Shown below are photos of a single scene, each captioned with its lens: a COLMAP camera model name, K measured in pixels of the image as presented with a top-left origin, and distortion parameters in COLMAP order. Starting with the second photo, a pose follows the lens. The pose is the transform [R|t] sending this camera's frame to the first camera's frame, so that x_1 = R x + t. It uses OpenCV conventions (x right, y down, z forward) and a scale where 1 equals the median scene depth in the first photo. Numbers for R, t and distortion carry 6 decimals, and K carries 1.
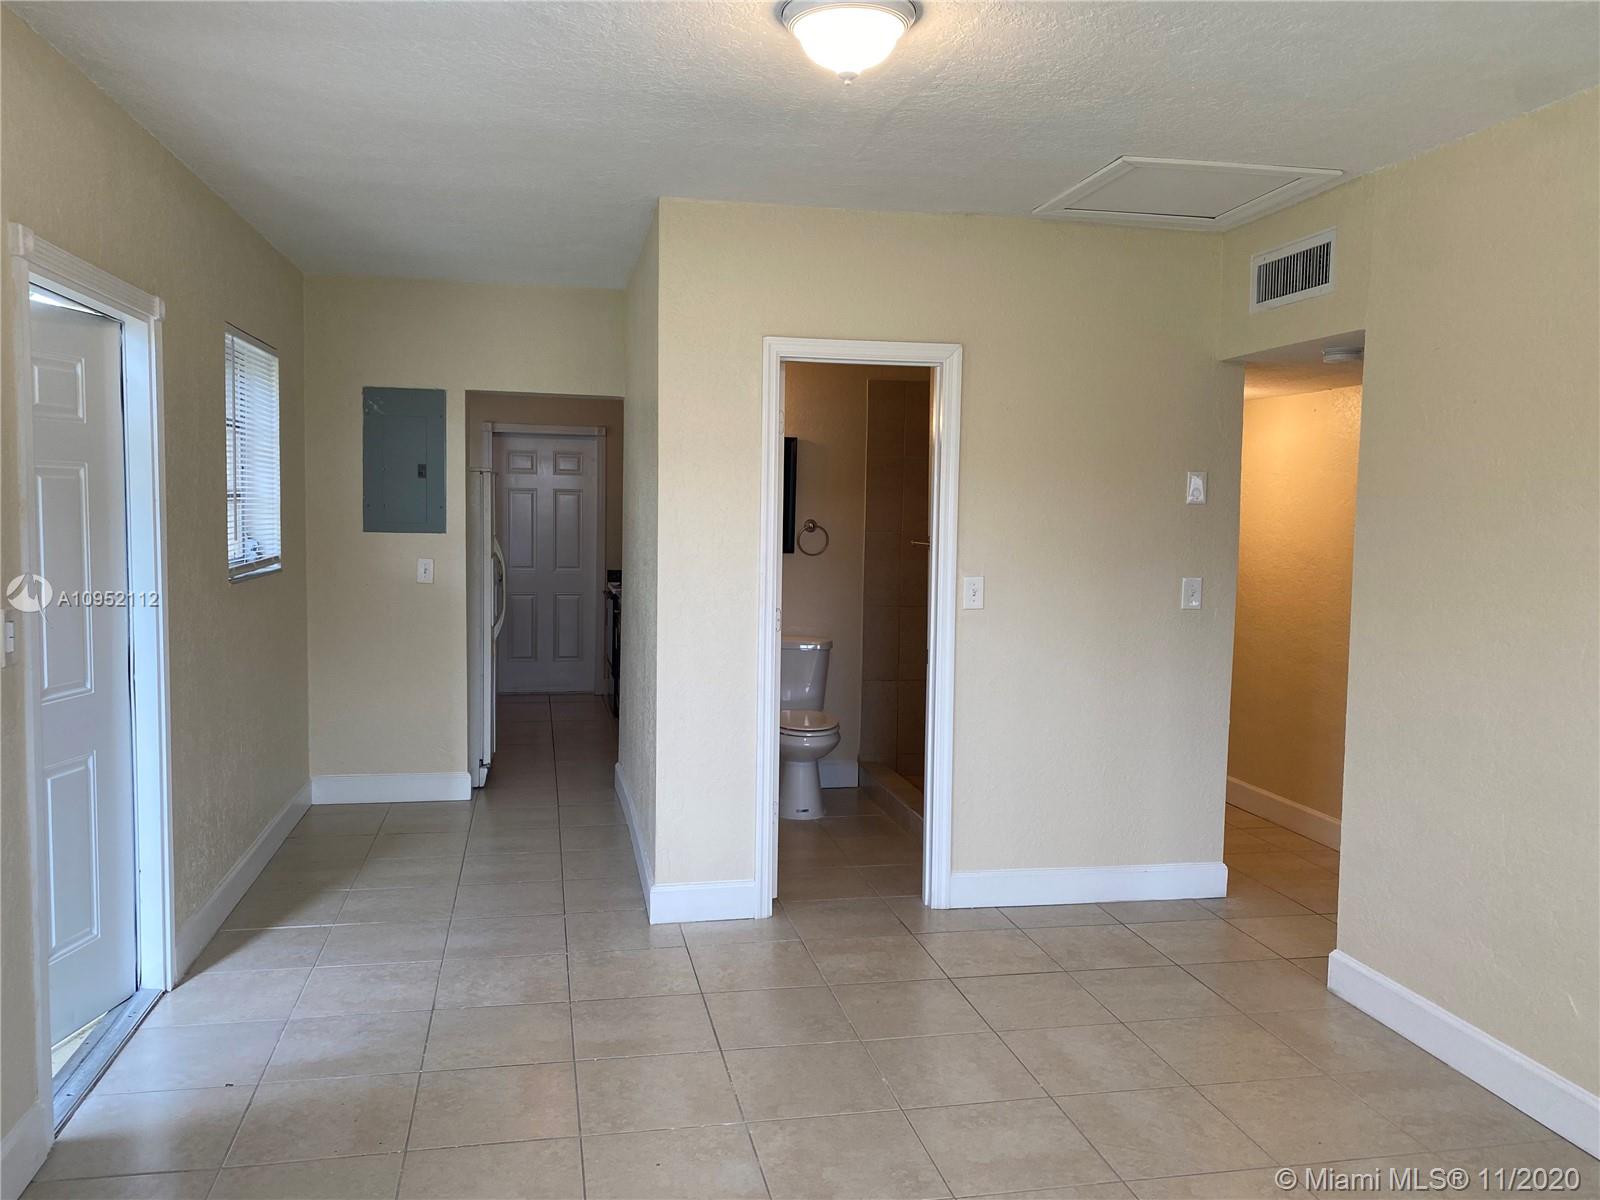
lens RADIAL K [[1226.6, 0, 800.0], [0, 1226.6, 600.0], [0, 0, 1]] dist [0.063947, -0.126859]
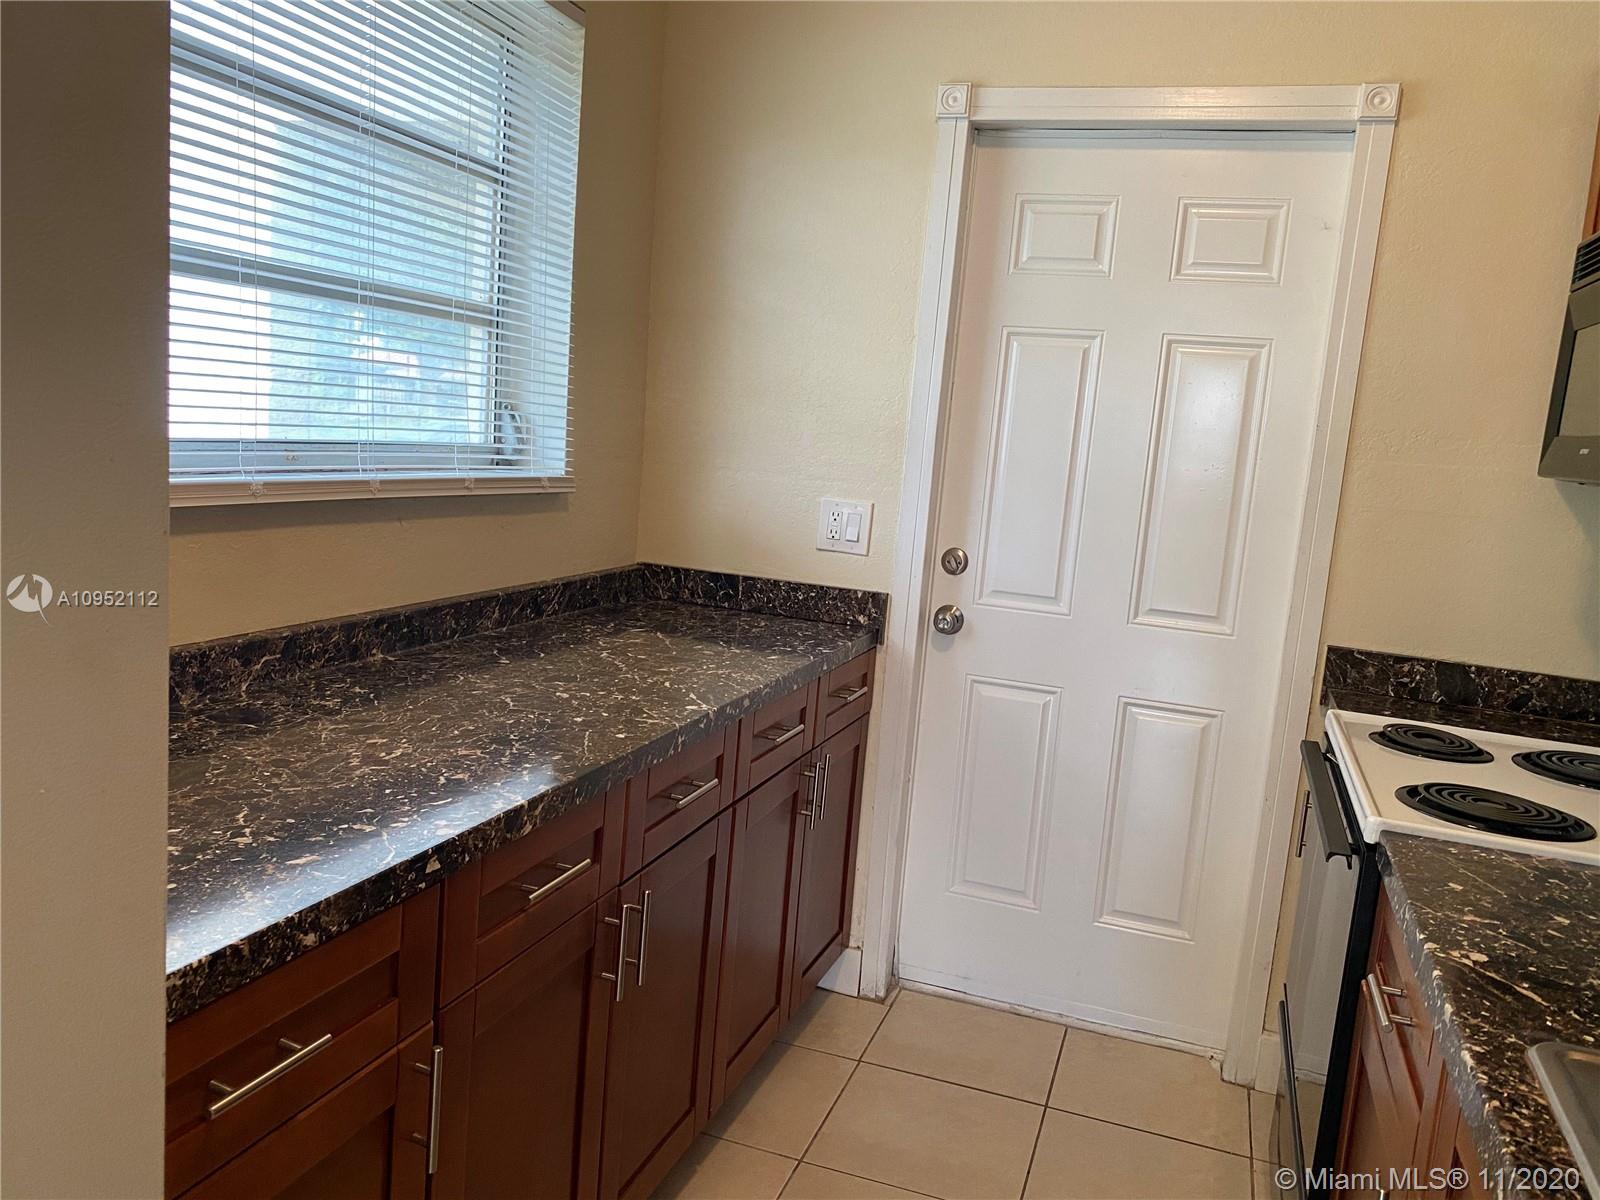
lens RADIAL K [[1243.9, 0, 797.0], [0, 1243.9, 585.5], [0, 0, 1]] dist [0.006491, -0.009982]
pose [[0.861026, 0.116942, -0.494934, -0.126007], [-0.105073, 0.993112, 0.051858, -0.038839], [0.497589, 0.007352, 0.867382, 0.718658]]
